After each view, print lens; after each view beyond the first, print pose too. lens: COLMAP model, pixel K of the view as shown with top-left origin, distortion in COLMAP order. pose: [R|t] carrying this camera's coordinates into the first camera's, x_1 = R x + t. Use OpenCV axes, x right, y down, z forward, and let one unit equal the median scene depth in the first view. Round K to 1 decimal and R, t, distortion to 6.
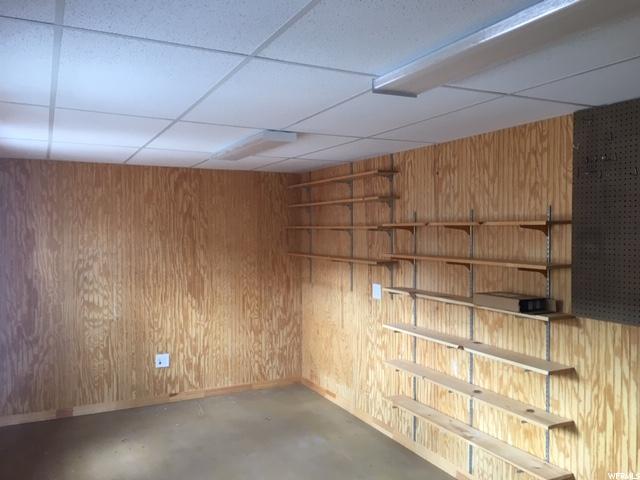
lens RADIAL K [[547.3, 0, 321.8], [0, 547.3, 239.8], [0, 0, 1]] dist [0.051031, -0.003517]
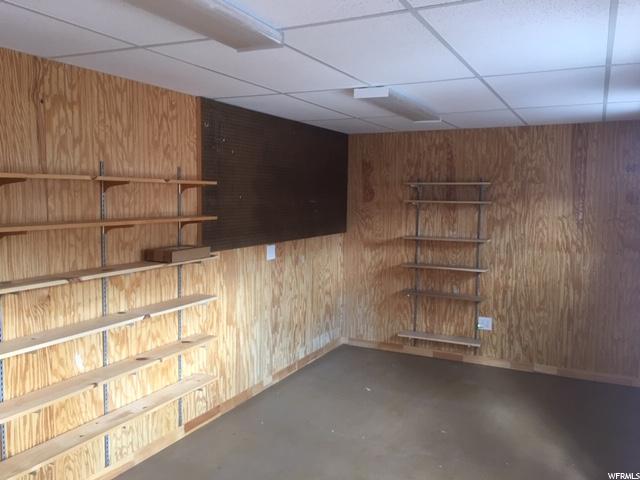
lens RADIAL K [[547.3, 0, 321.8], [0, 547.3, 239.8], [0, 0, 1]] dist [0.051031, -0.003517]
pose [[-0.602477, -0.080256, 0.794091, -0.631571], [-0.001129, 0.995016, 0.099707, -0.022050], [-0.798135, 0.059175, -0.599565, 1.295789]]
